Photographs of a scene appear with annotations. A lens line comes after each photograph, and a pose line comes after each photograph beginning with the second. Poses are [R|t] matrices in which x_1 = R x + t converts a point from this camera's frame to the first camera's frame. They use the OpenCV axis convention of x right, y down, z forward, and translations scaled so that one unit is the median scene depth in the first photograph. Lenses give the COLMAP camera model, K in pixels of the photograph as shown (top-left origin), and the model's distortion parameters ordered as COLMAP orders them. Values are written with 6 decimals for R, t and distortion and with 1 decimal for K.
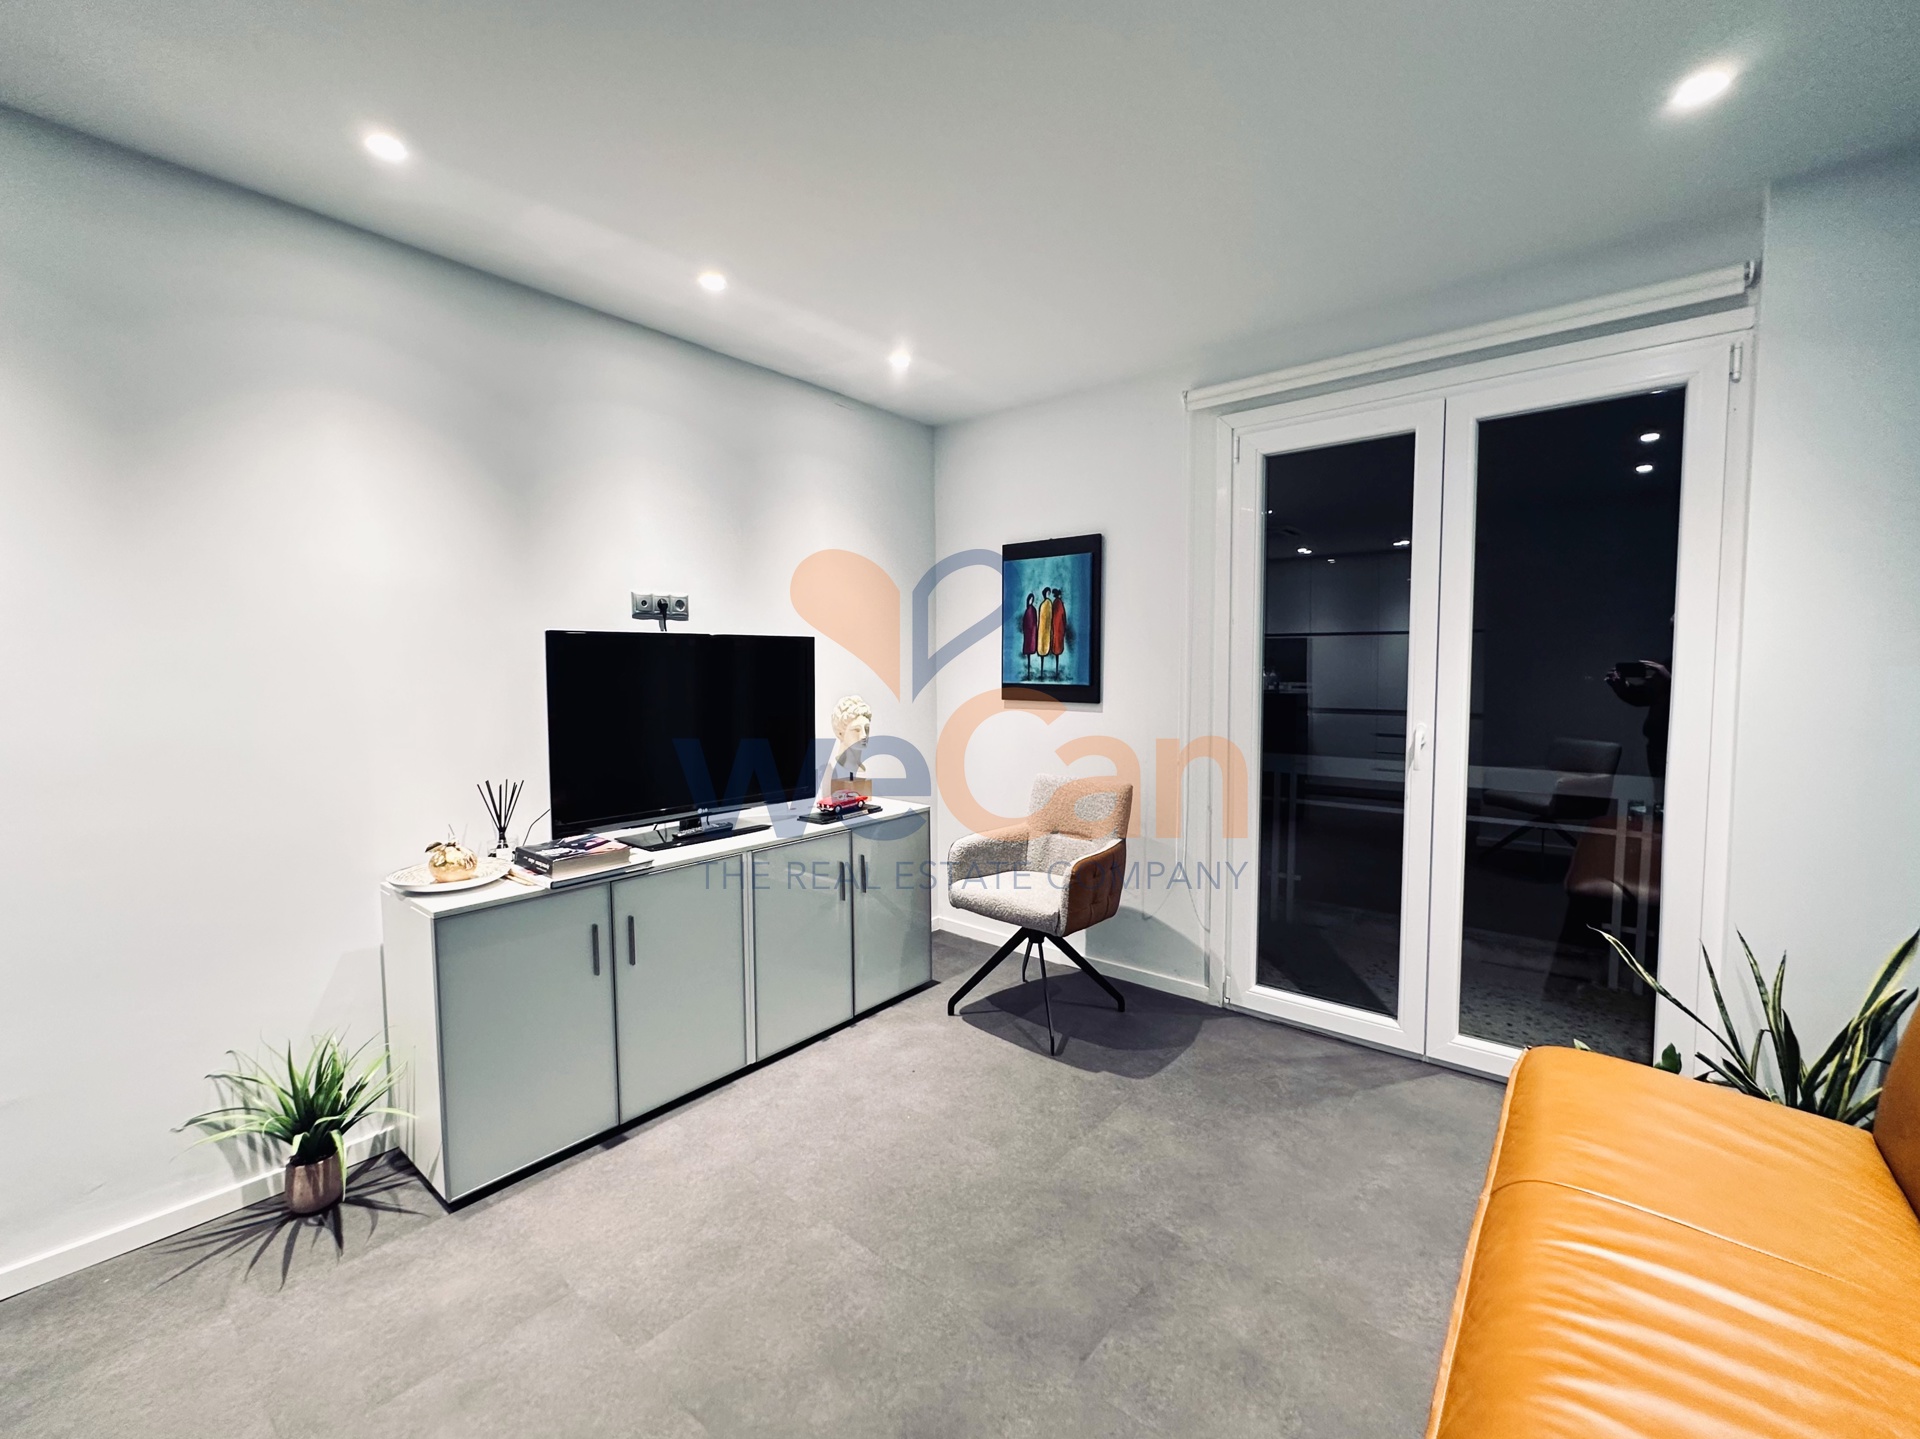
lens RADIAL K [[821.0, 0, 926.5], [0, 821.0, 719.2], [0, 0, 1]] dist [-0.002992, -0.000012]
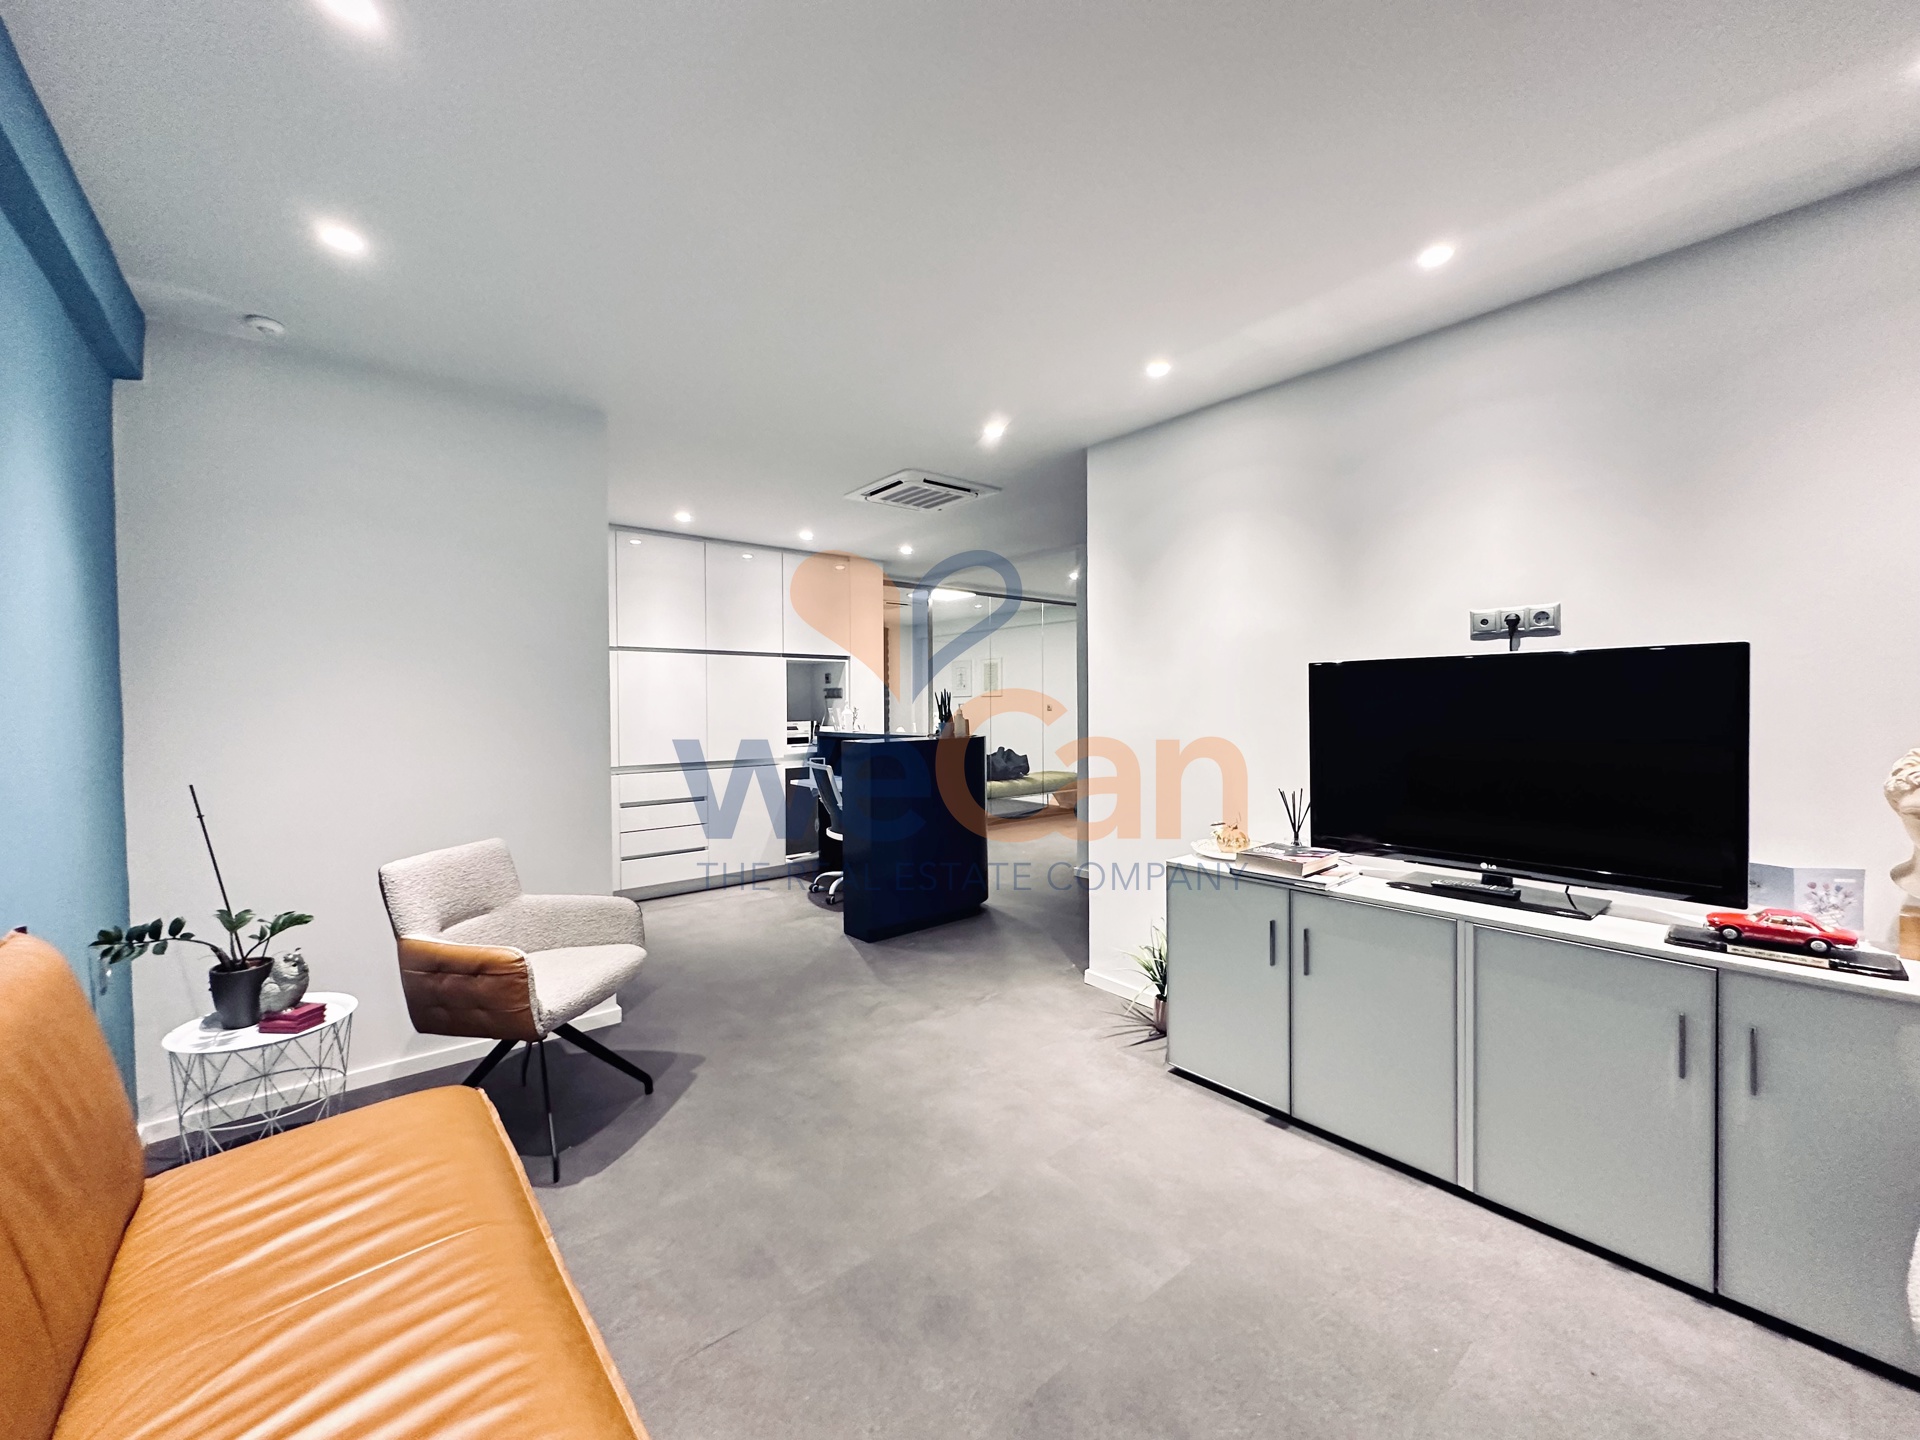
lens RADIAL K [[753.1, 0, 962.0], [0, 753.1, 713.6], [0, 0, 1]] dist [-0.000005, 0.000246]
pose [[-0.162304, 0.024477, -0.986437, 0.526798], [-0.051860, 0.998099, 0.033299, -0.038518], [0.985377, 0.056561, -0.160726, 0.549648]]
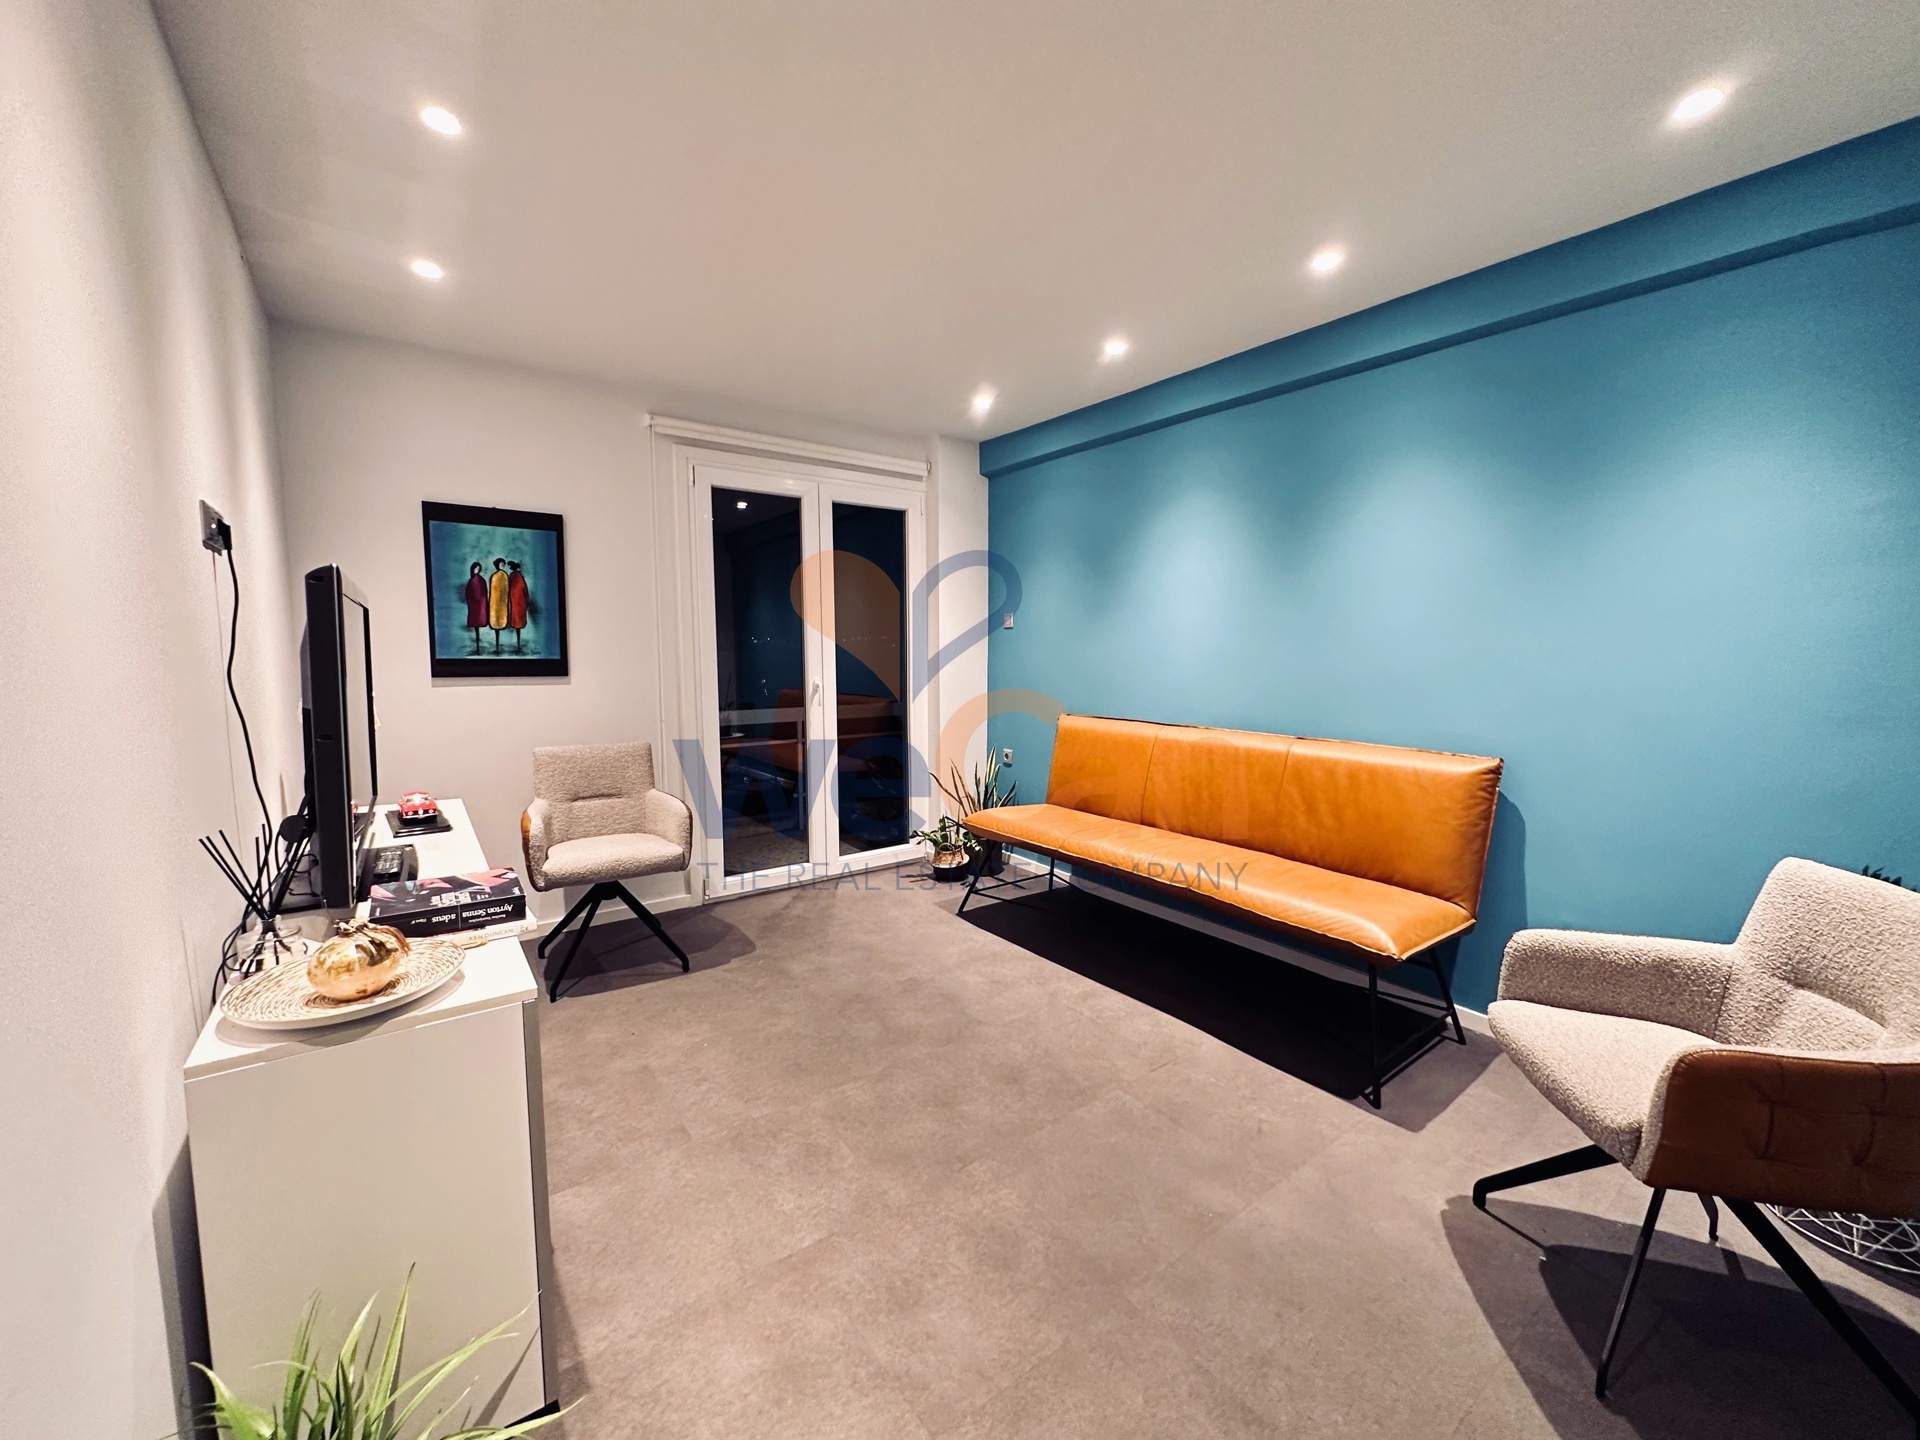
lens RADIAL K [[753.1, 0, 962.0], [0, 753.1, 713.6], [0, 0, 1]] dist [-0.000005, 0.000246]
pose [[0.221911, -0.078512, 0.971901, -0.722547], [0.061264, 0.995906, 0.066463, -0.005196], [-0.973140, 0.044794, 0.225812, 0.332115]]
